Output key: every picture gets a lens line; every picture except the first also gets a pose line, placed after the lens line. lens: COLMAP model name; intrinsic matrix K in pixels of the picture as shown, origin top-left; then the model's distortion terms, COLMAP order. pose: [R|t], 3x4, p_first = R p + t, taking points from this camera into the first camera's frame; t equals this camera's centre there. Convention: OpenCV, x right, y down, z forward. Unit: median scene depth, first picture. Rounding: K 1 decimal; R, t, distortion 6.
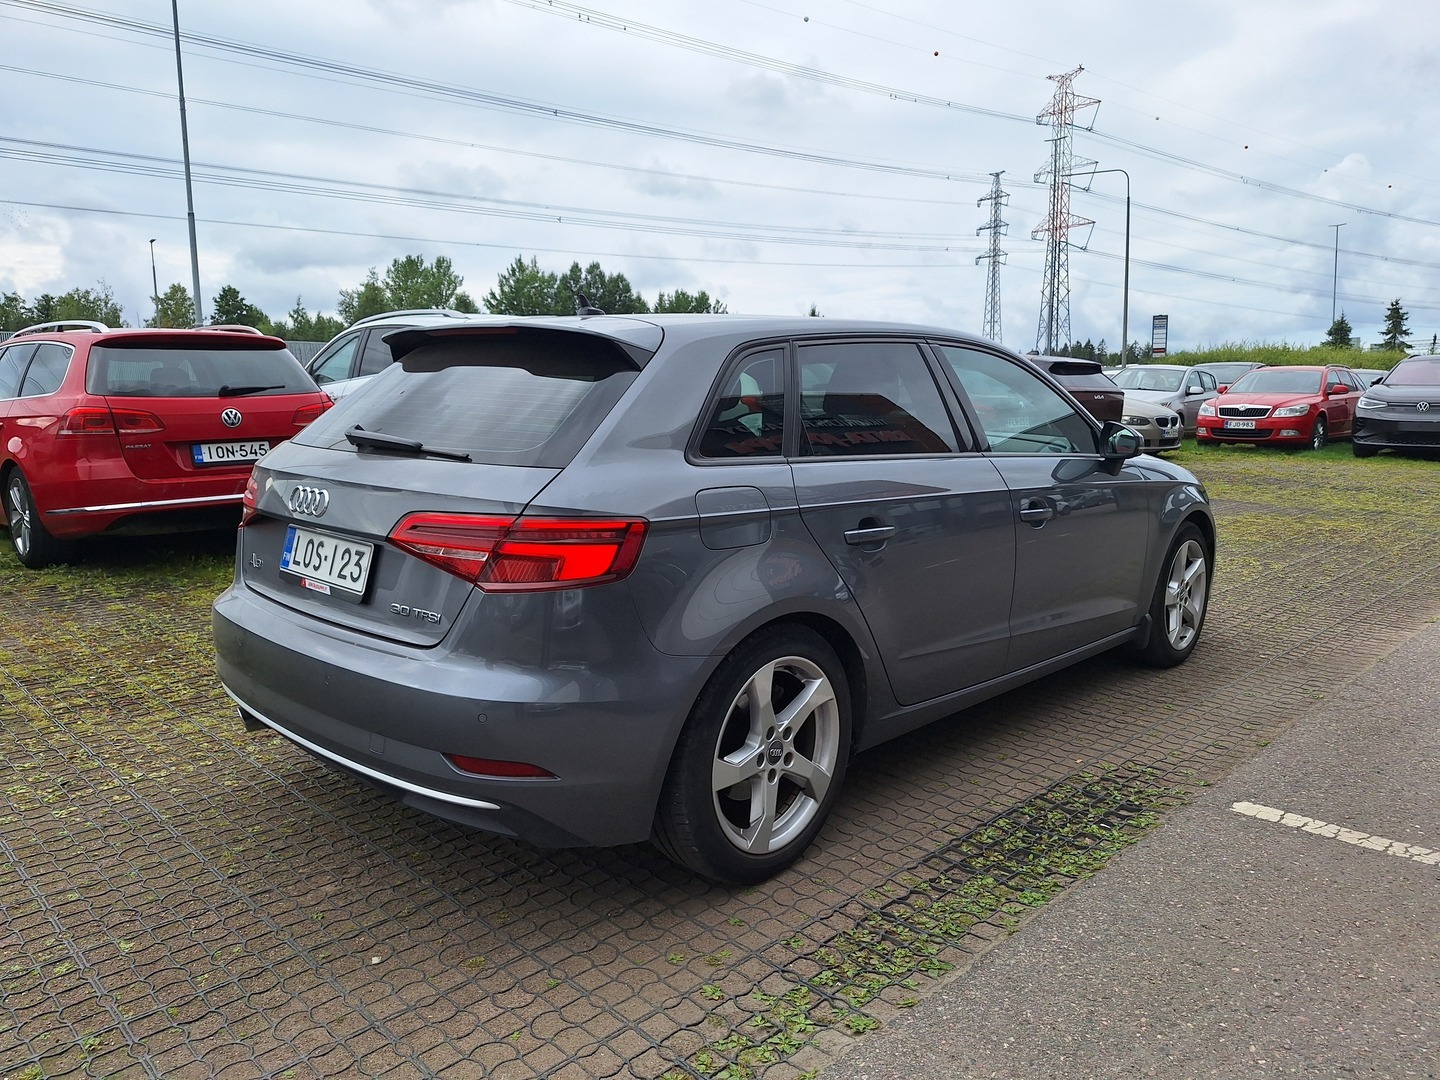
lens RADIAL K [[1011.5, 0, 720.0], [0, 1011.5, 540.0], [0, 0, 1]] dist [0.036835, -0.032117]
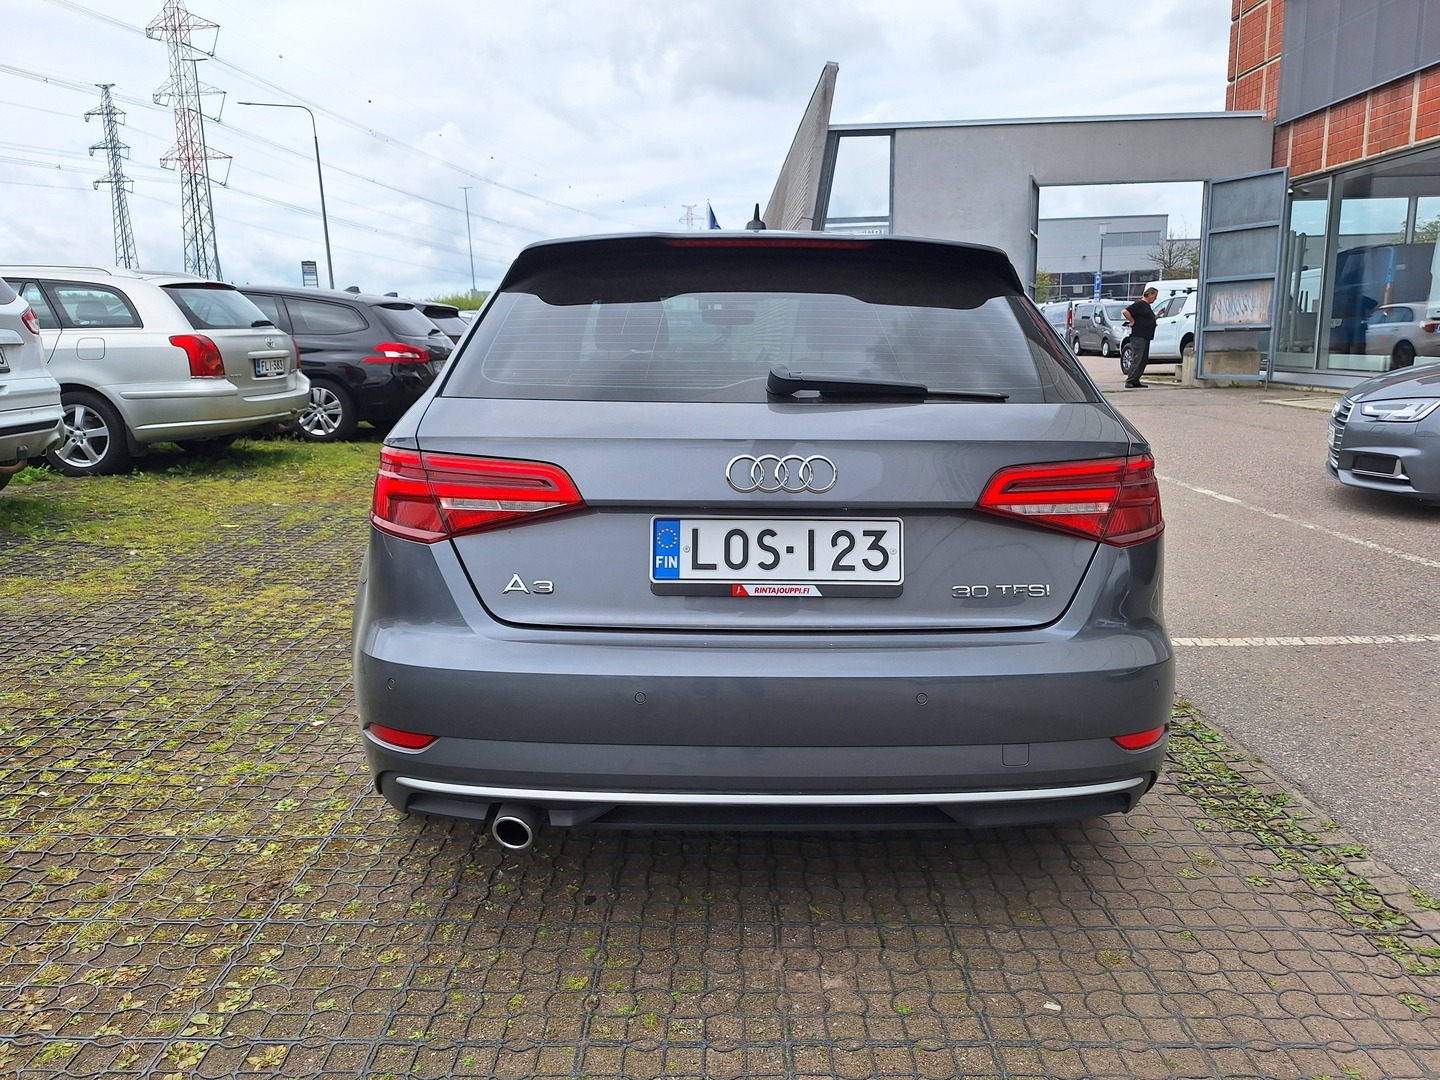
lens RADIAL K [[1011.5, 0, 720.0], [0, 1011.5, 540.0], [0, 0, 1]] dist [0.036835, -0.032117]
pose [[0.710847, -0.140337, 0.689203, -0.594614], [0.105189, 0.990084, 0.093111, -0.039888], [-0.695436, 0.006309, 0.718560, 0.330385]]
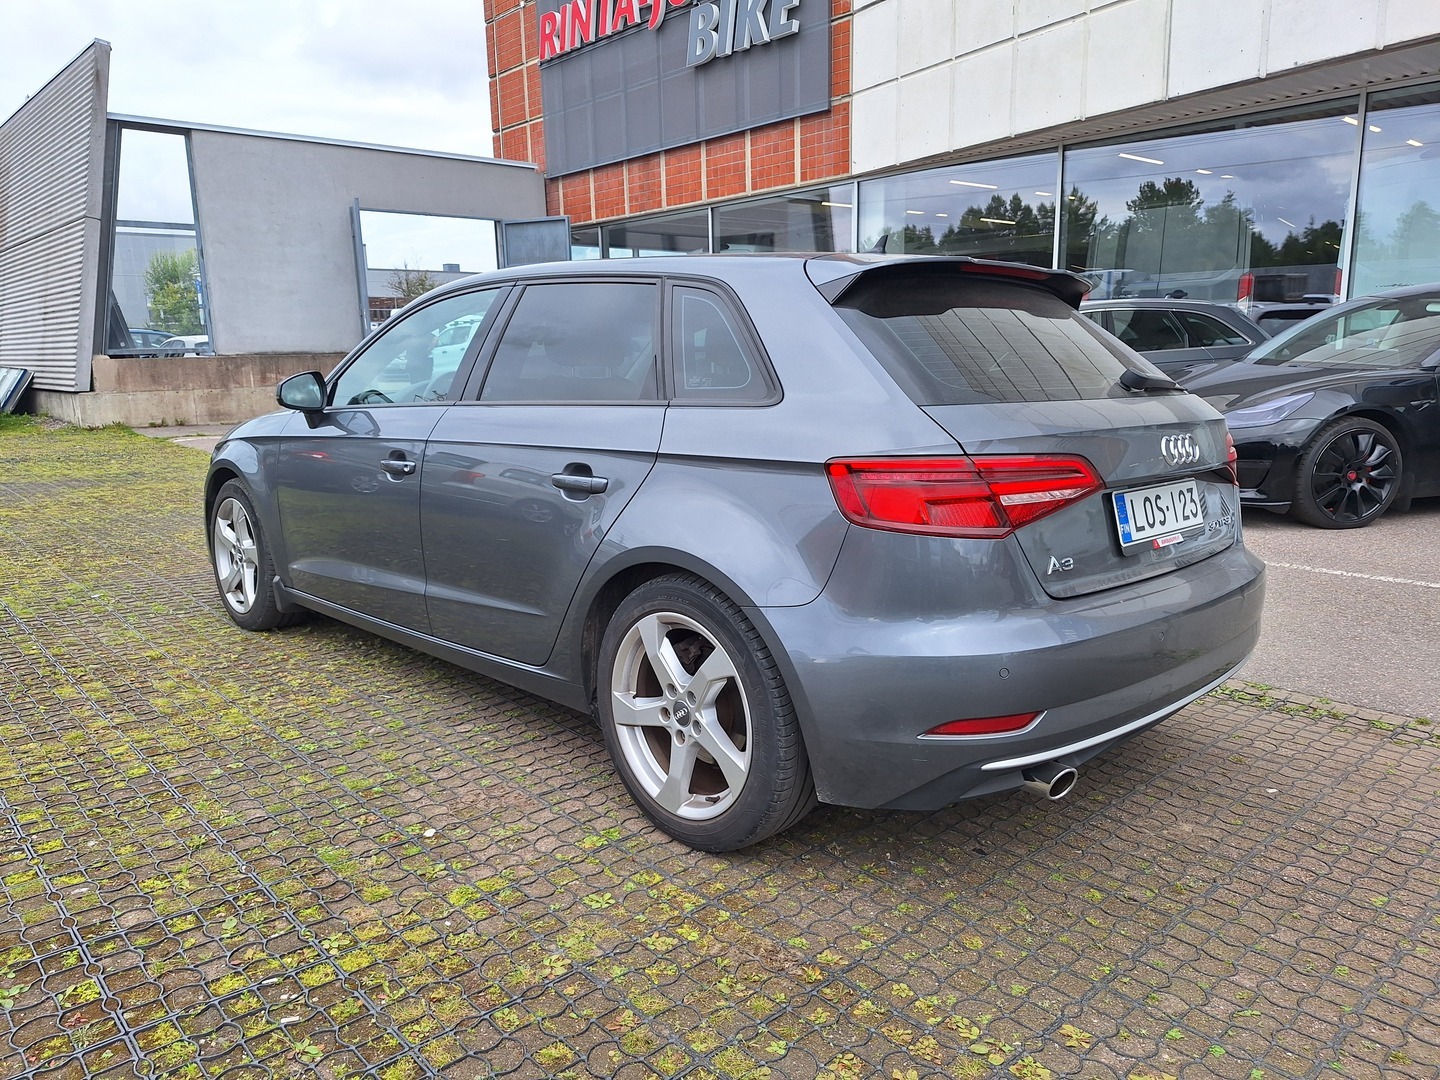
lens RADIAL K [[996.4, 0, 721.4], [0, 996.4, 564.0], [0, 0, 1]] dist [0.043080, -0.053379]
pose [[0.037969, -0.201449, 0.978763, -0.861730], [0.149579, 0.969580, 0.193756, -0.114003], [-0.988021, 0.139045, 0.066946, 0.875261]]
